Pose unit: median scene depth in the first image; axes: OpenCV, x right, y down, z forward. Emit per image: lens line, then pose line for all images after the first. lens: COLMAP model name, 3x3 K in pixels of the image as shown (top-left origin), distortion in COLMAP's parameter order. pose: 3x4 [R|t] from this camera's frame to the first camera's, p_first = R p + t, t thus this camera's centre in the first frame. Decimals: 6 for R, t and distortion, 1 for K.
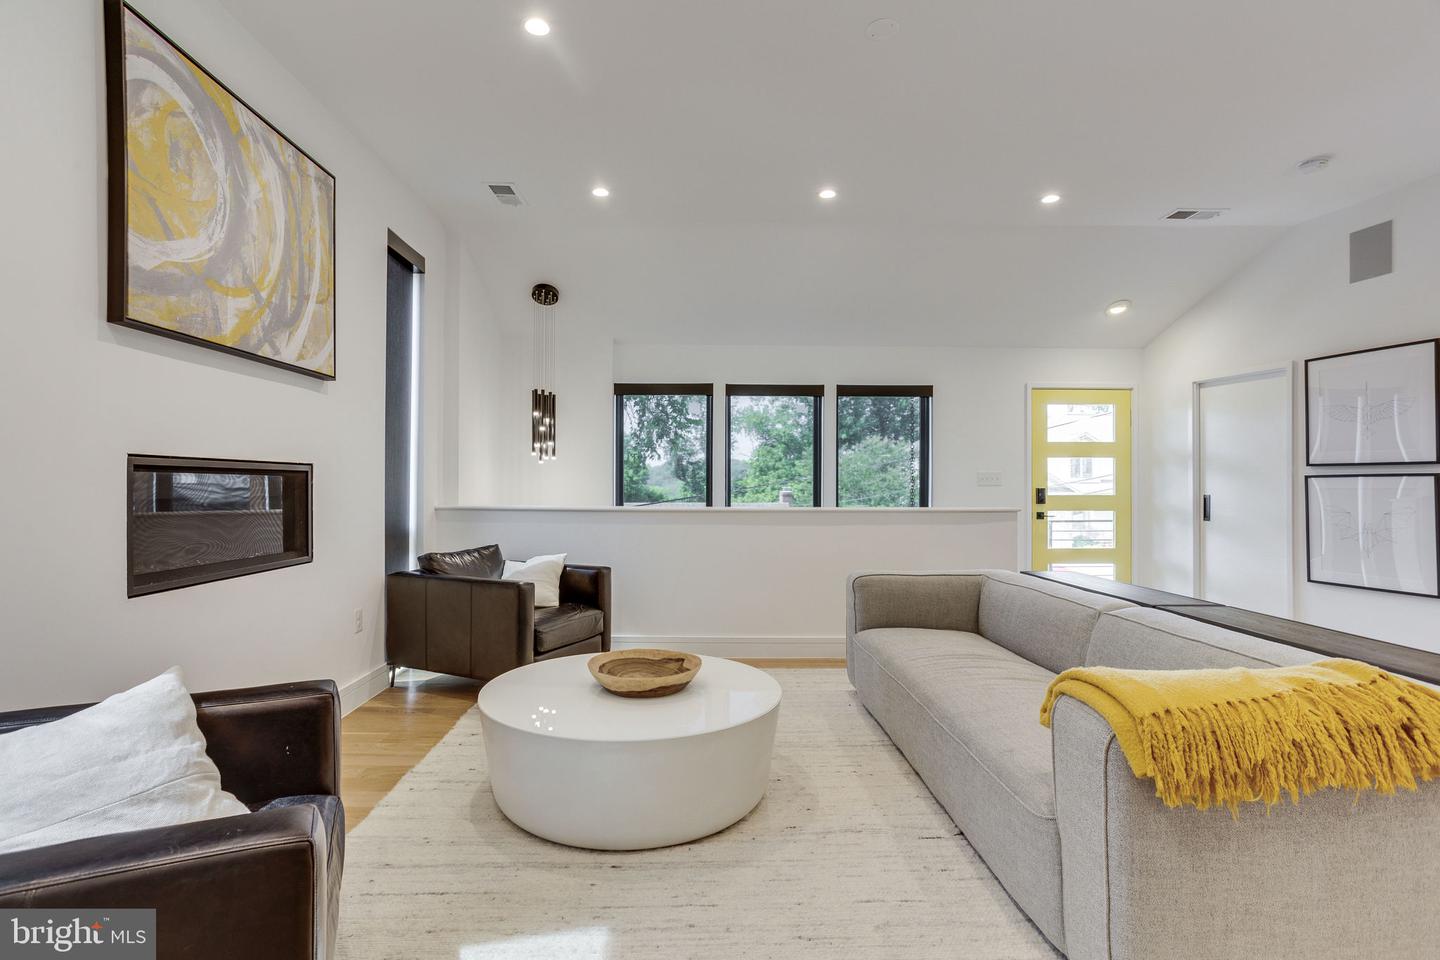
lens RADIAL K [[706.7, 0, 720.0], [0, 706.7, 480.0], [0, 0, 1]] dist [-0.044197, 0.032150]
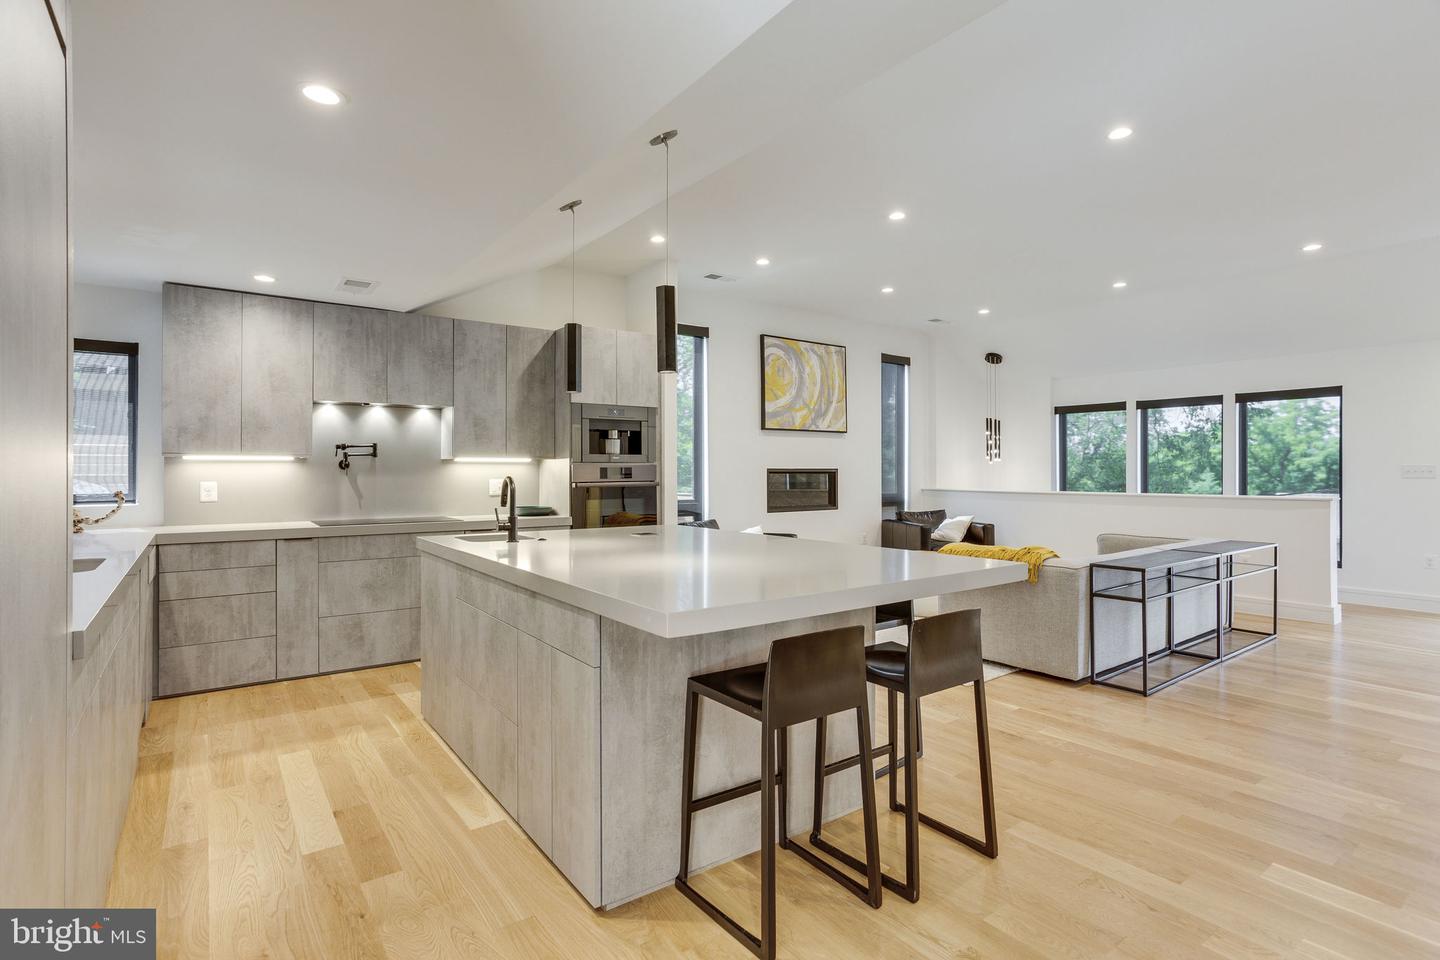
lens RADIAL K [[705.8, 0, 708.3], [0, 705.8, 472.0], [0, 0, 1]] dist [-0.048194, 0.033366]
pose [[0.573166, -0.002037, -0.819437, 1.283080], [0.007783, 0.999965, 0.002958, -0.024950], [0.819402, -0.008073, 0.573162, -0.847563]]
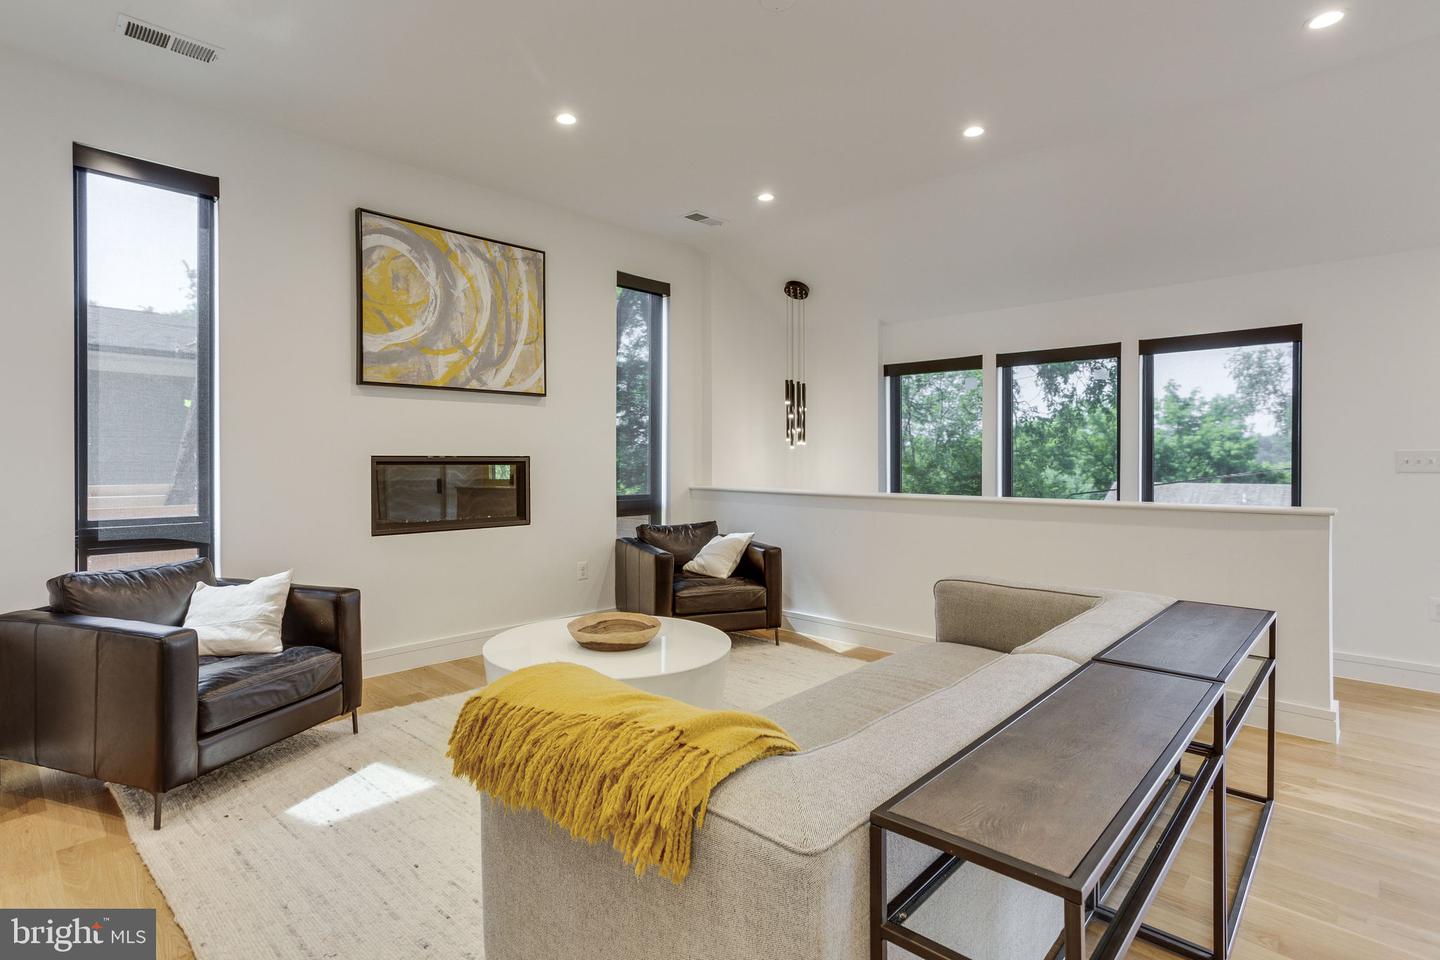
lens RADIAL K [[730.9, 0, 699.4], [0, 730.9, 460.7], [0, 0, 1]] dist [-0.050038, 0.039088]
pose [[0.706362, -0.001995, -0.707848, 0.800028], [0.007246, 0.999964, 0.004413, -0.020283], [0.707813, -0.008246, 0.706351, 0.208424]]
